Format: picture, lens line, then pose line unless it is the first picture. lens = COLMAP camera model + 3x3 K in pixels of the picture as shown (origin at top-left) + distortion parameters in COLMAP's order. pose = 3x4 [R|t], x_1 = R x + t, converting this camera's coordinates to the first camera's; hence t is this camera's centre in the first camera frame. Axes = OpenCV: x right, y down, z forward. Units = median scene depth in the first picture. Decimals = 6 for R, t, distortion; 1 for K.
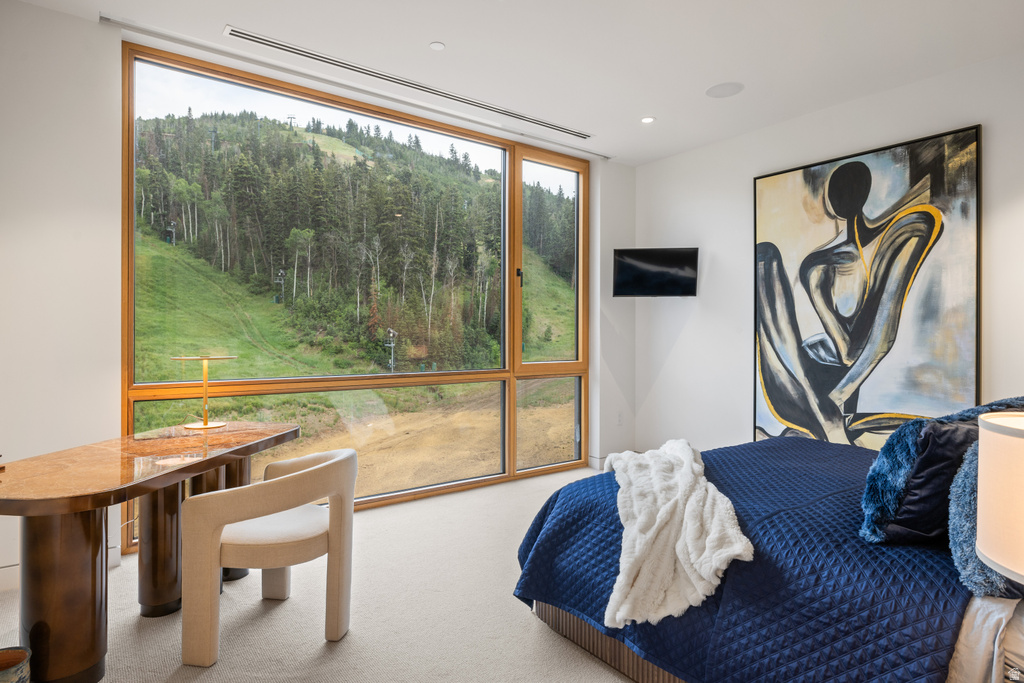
lens RADIAL K [[571.2, 0, 512.0], [0, 571.2, 341.5], [0, 0, 1]] dist [-0.000663, -0.000007]
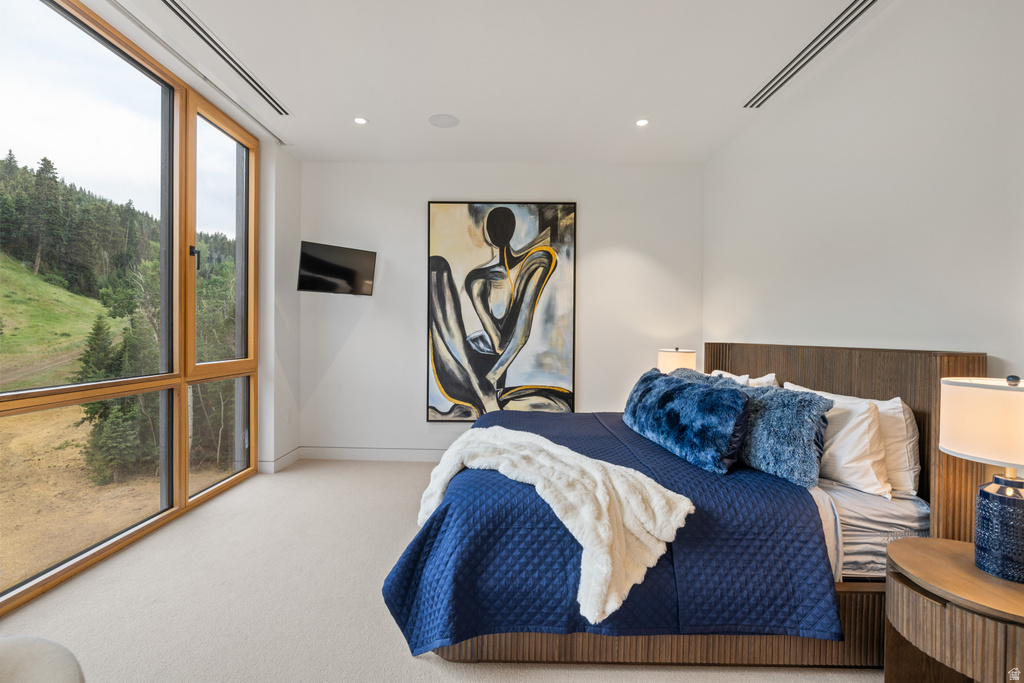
lens RADIAL K [[452.5, 0, 512.0], [0, 452.5, 341.5], [0, 0, 1]] dist [-0.005194, -0.000081]
pose [[0.596897, -0.012730, 0.802217, -0.273448], [0.001040, 0.999886, 0.015093, -0.004638], [-0.802317, -0.008175, 0.596842, 0.321840]]
